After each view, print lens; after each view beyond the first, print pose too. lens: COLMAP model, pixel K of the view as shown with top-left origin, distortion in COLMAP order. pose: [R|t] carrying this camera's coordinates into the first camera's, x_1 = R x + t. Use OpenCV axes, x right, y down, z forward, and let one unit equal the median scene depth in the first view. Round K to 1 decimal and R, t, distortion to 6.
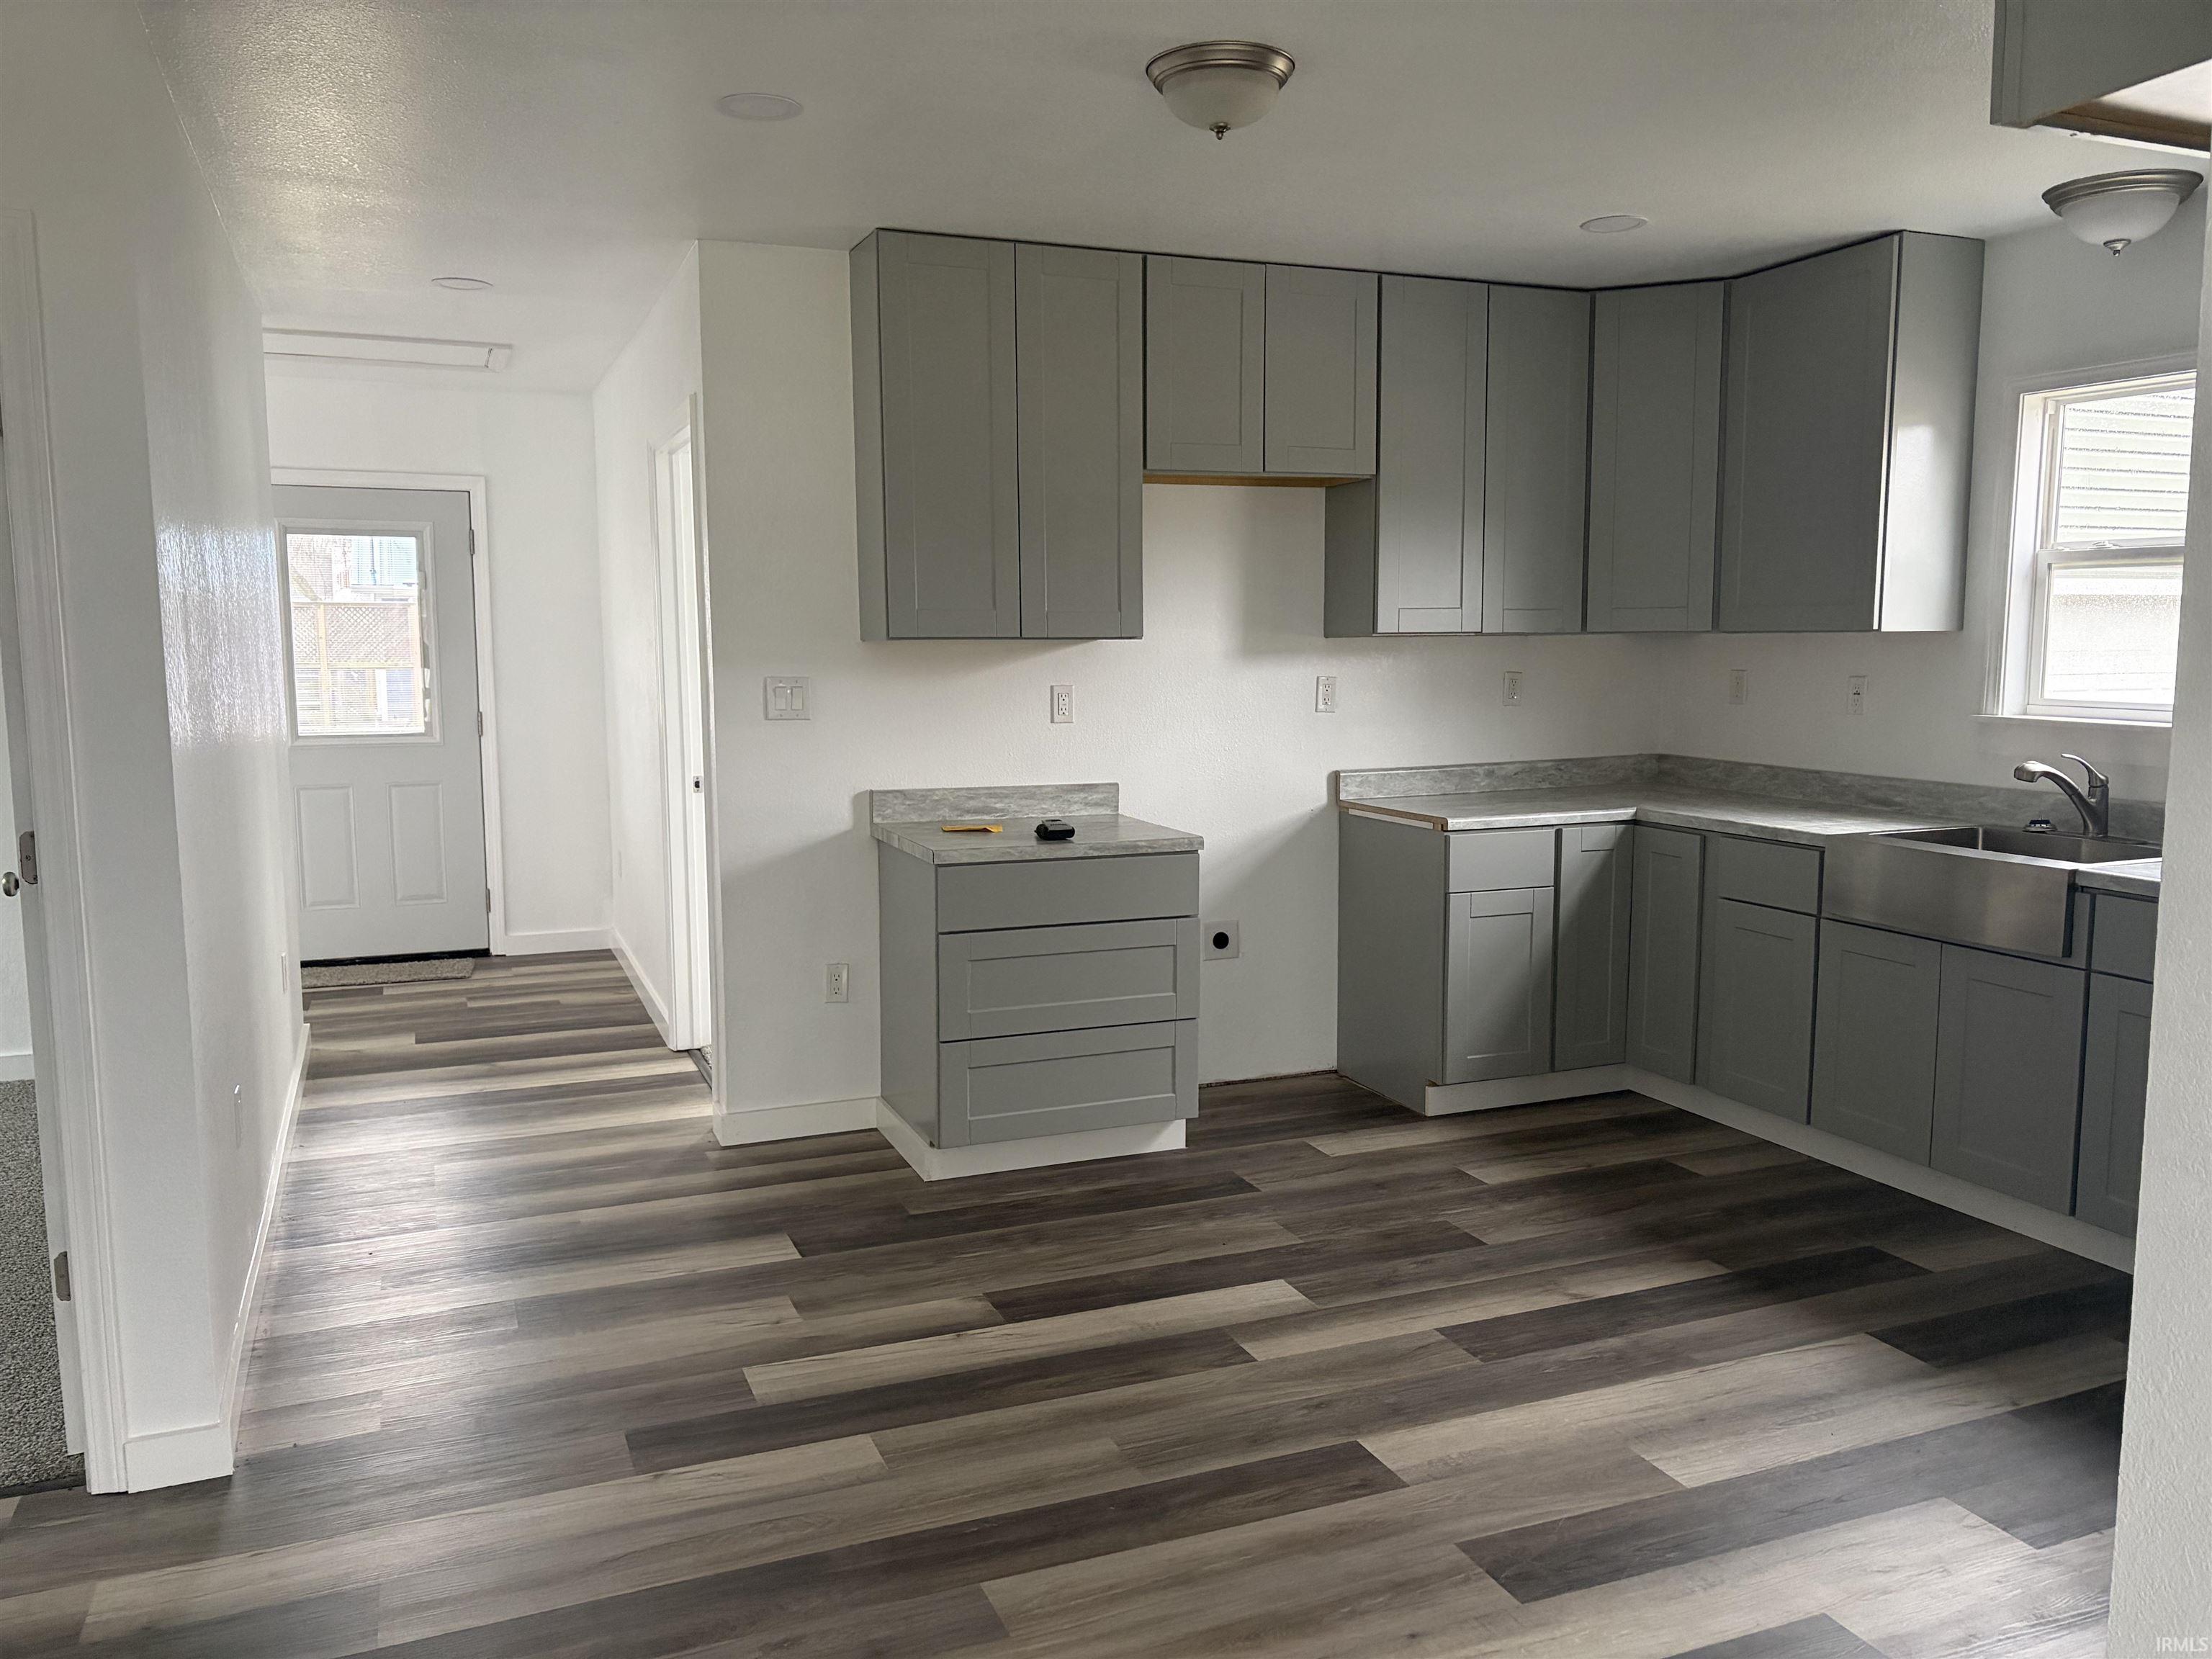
lens RADIAL K [[1652.9, 0, 1105.3], [0, 1652.9, 835.6], [0, 0, 1]] dist [0.027138, -0.007016]
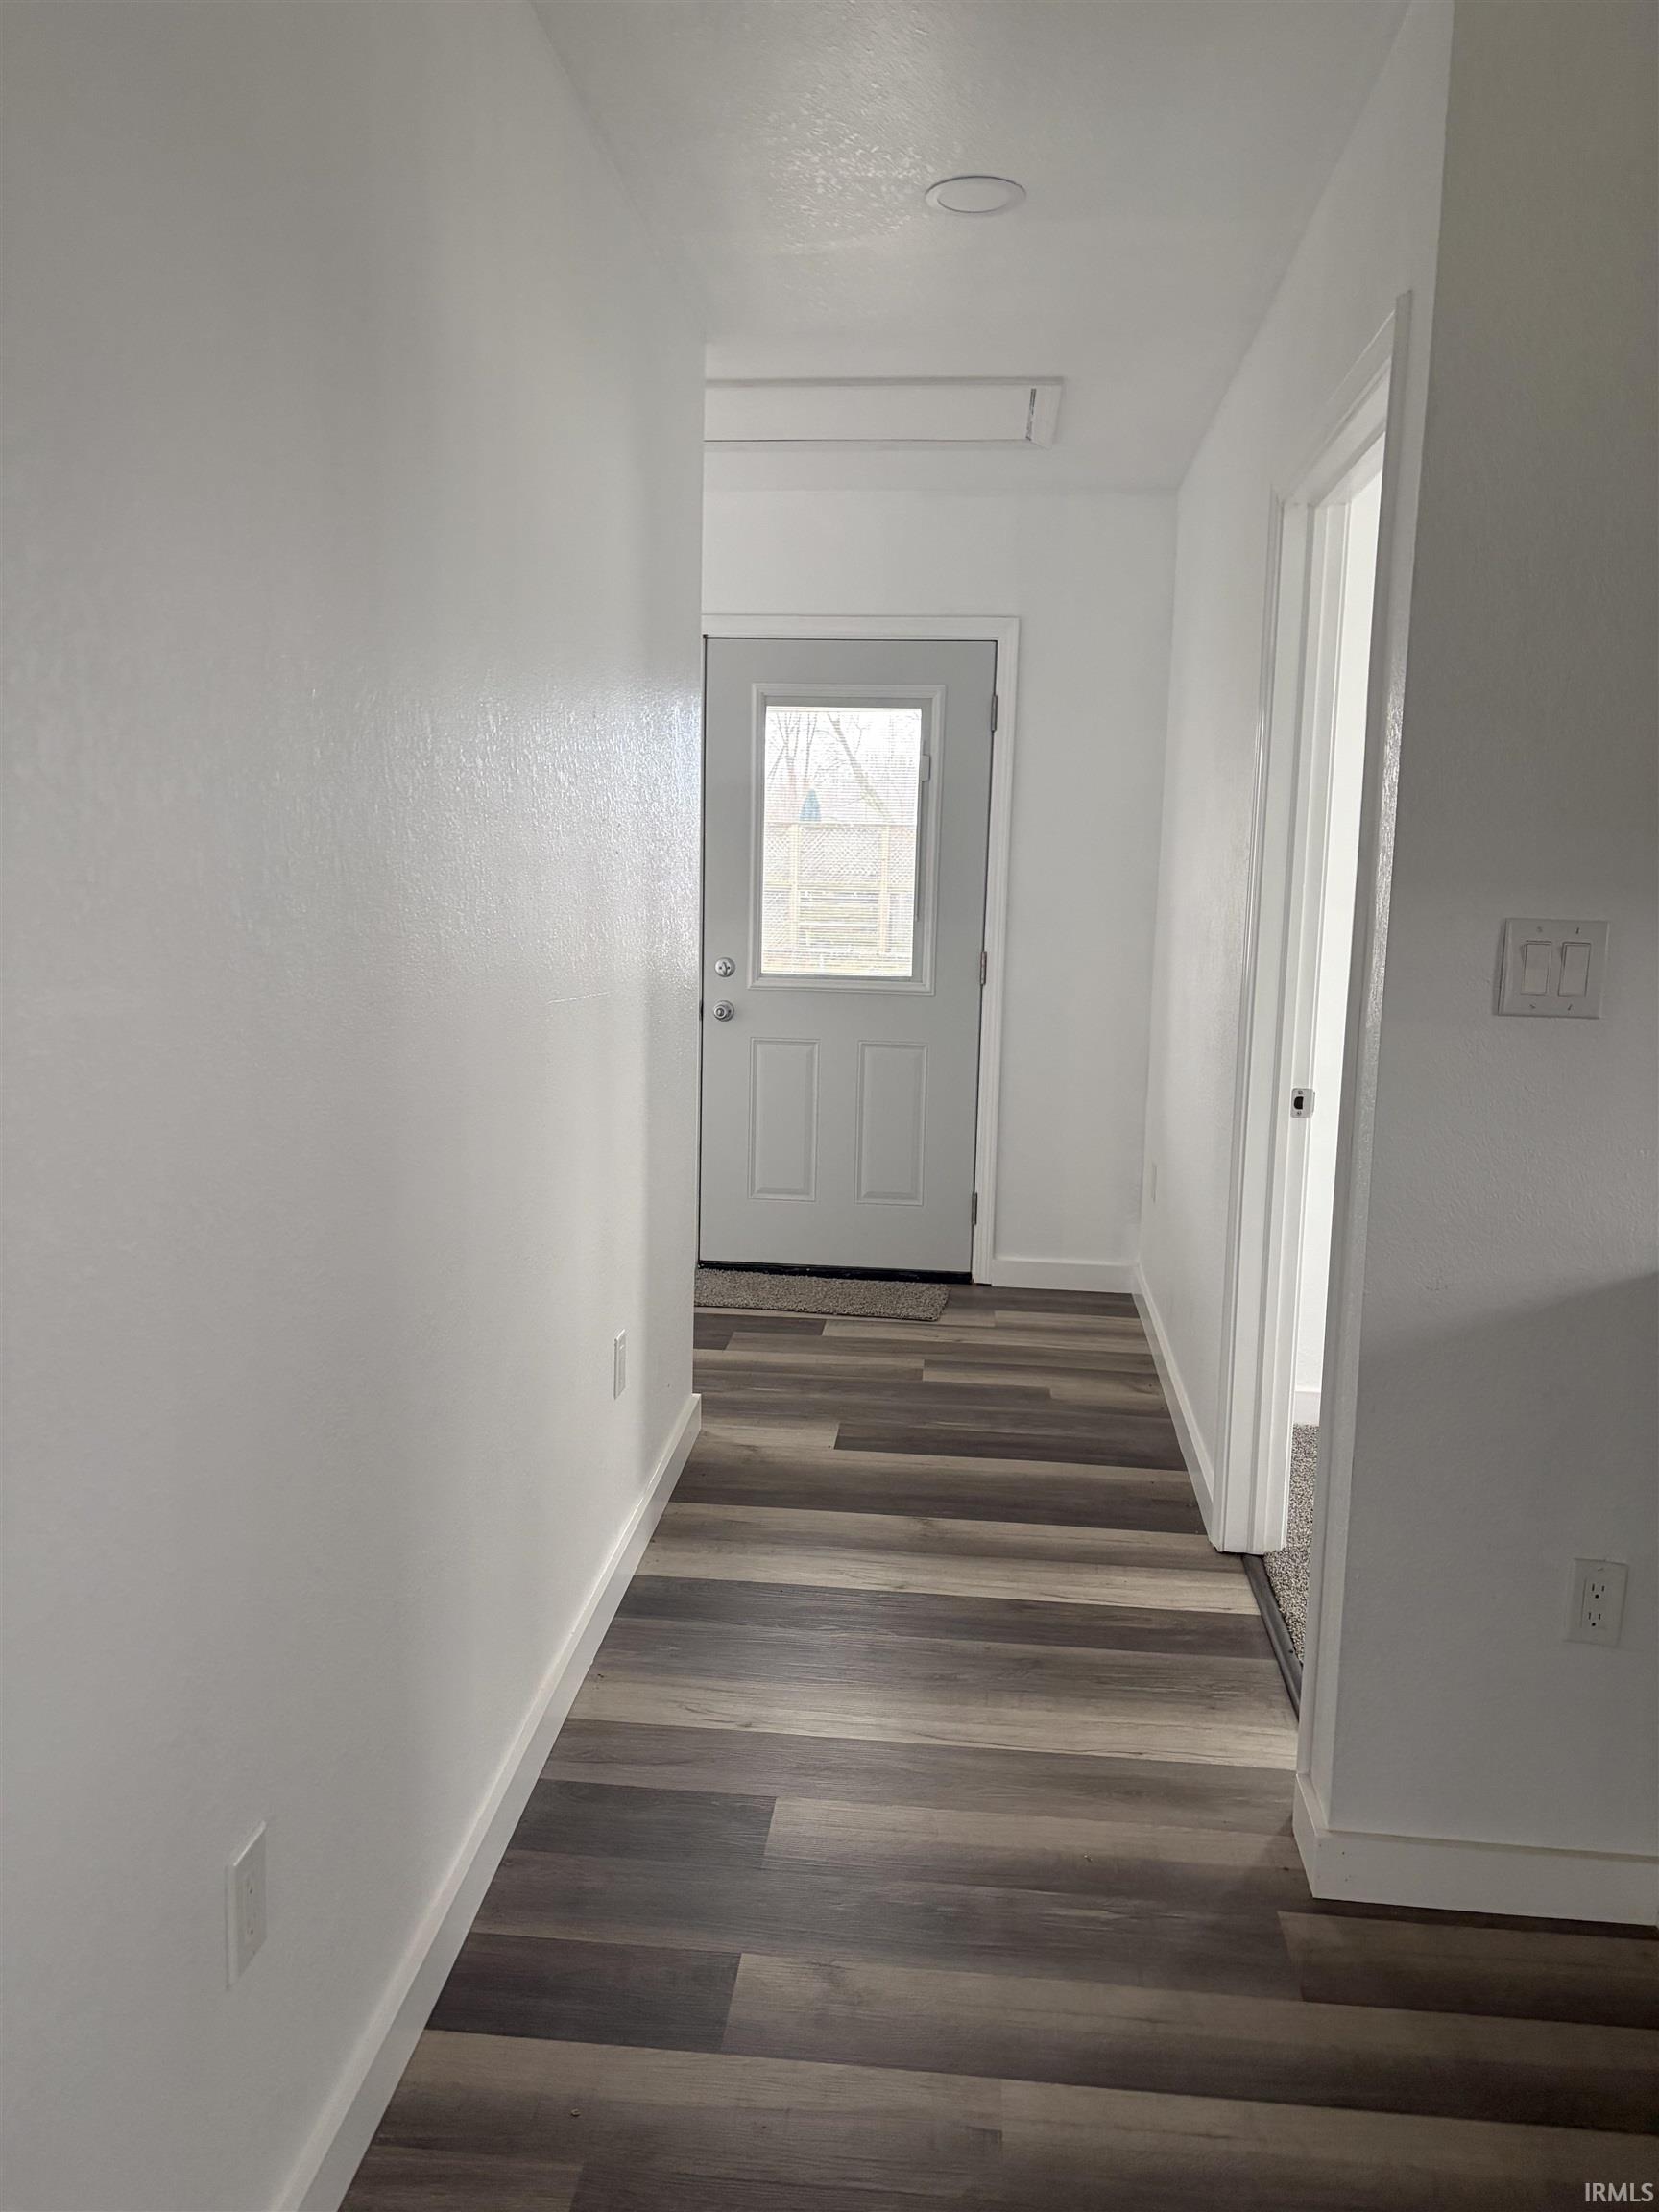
lens RADIAL K [[1652.9, 0, 822.7], [0, 1652.9, 1111.0], [0, 0, 1]] dist [0.027138, -0.007016]
pose [[0.882207, 0.091343, -0.461918, -0.108958], [-0.080255, 0.995818, 0.043644, -0.034035], [0.463973, -0.001432, 0.885848, 0.359012]]
